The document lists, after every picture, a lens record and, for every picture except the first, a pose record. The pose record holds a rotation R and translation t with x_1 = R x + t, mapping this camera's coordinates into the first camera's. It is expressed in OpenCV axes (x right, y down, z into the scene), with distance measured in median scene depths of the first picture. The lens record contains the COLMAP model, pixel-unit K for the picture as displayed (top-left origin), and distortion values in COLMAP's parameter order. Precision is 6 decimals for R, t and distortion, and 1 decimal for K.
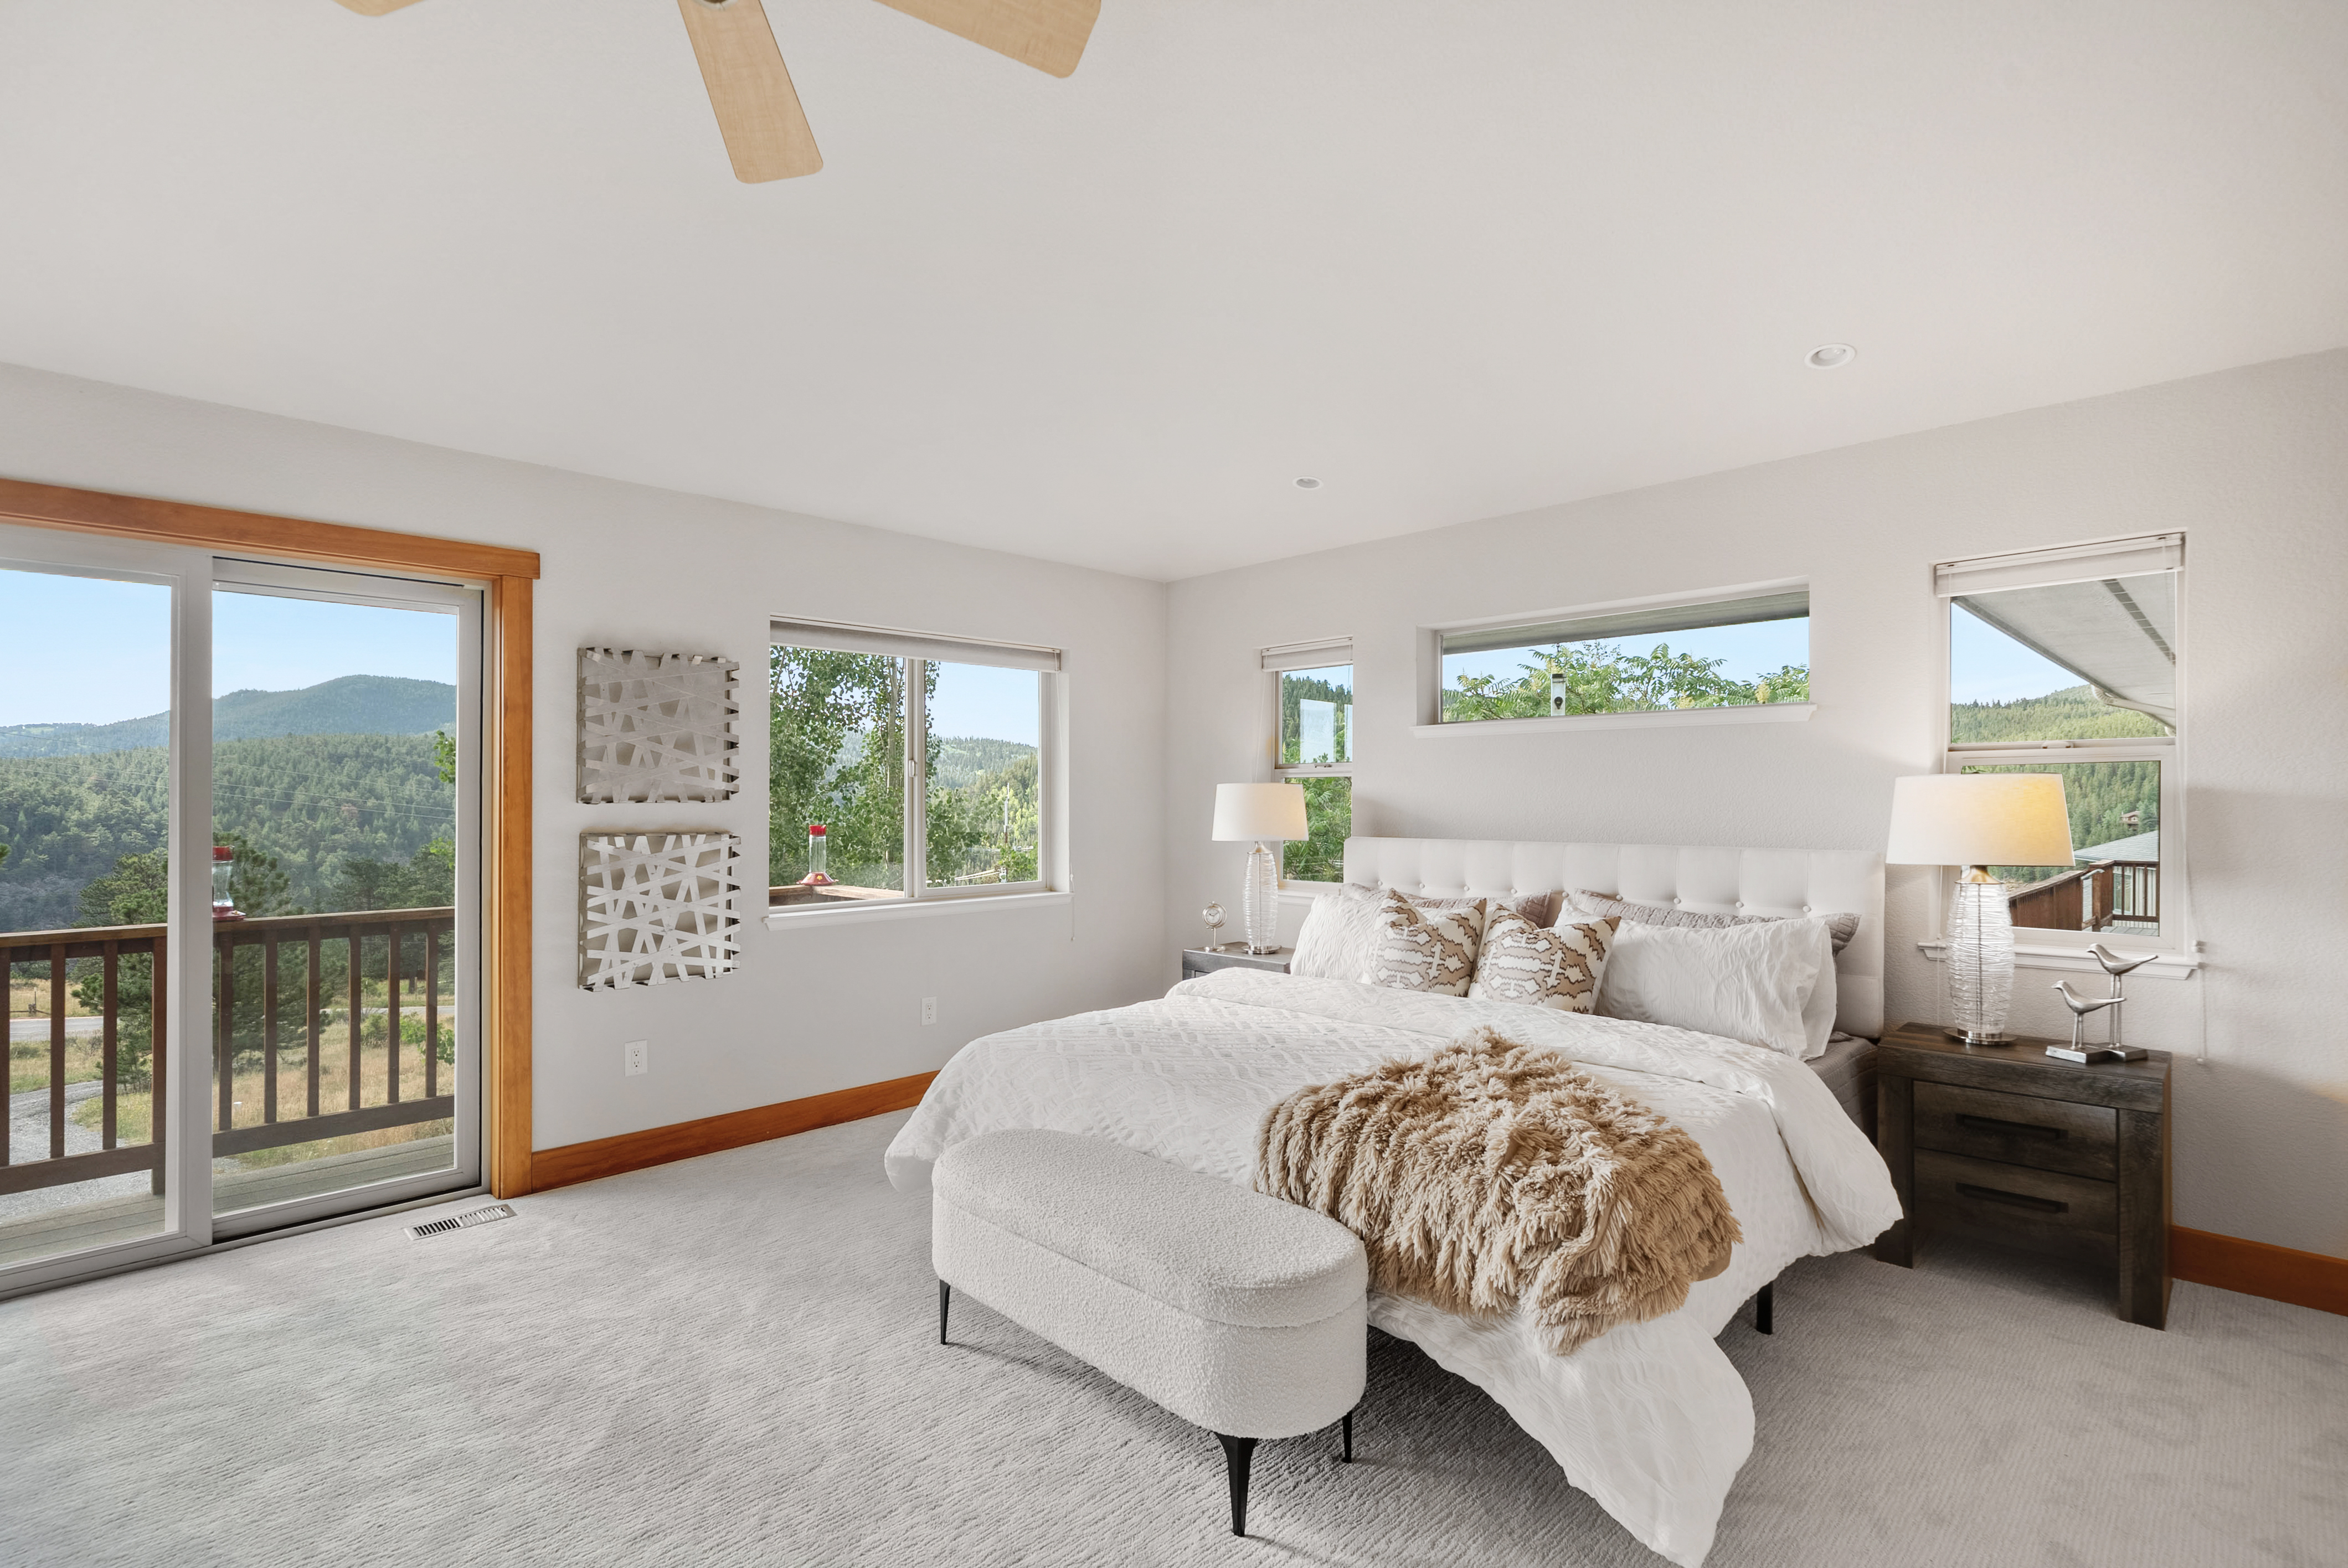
lens RADIAL K [[1067.5, 0, 1127.6], [0, 1067.5, 803.2], [0, 0, 1]] dist [-0.000938, 0.000254]
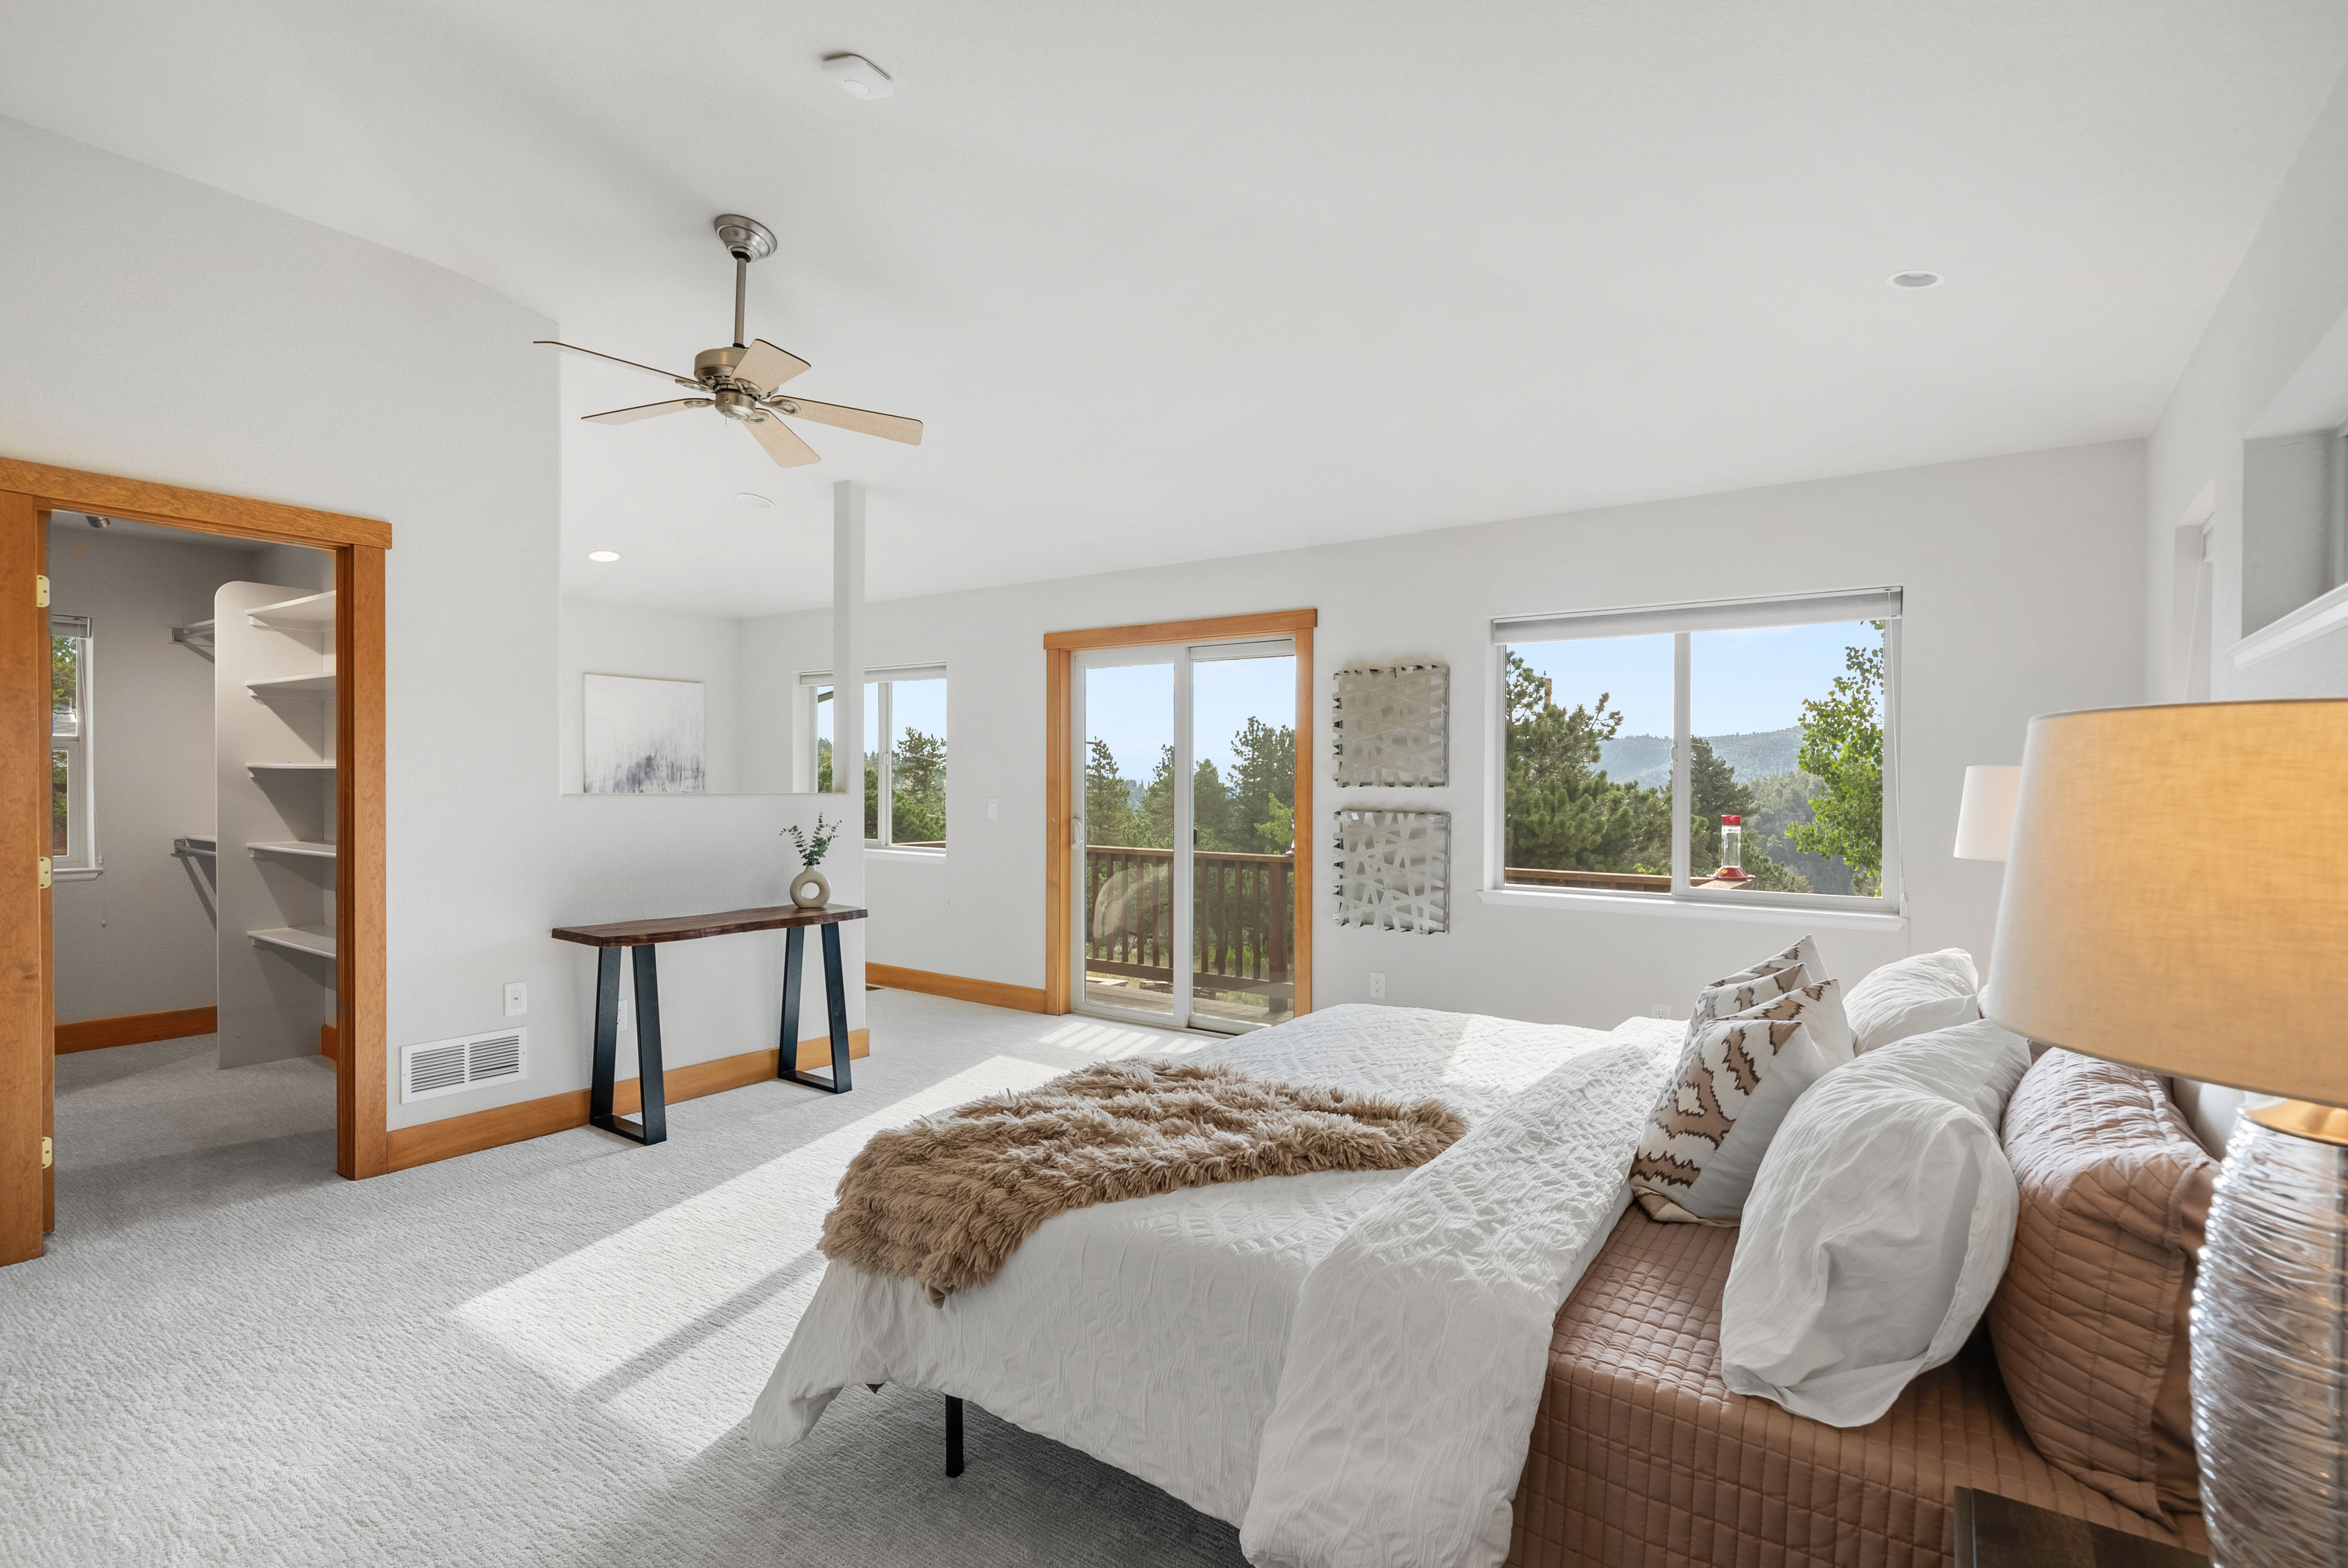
lens RADIAL K [[1100.5, 0, 1170.5], [0, 1100.5, 802.7], [0, 0, 1]] dist [-0.001186, 0.000282]
pose [[0.194213, 0.028417, -0.980548, 0.789104], [-0.013771, 0.999561, 0.026240, -0.012767], [0.980863, 0.008407, 0.194519, 0.497552]]
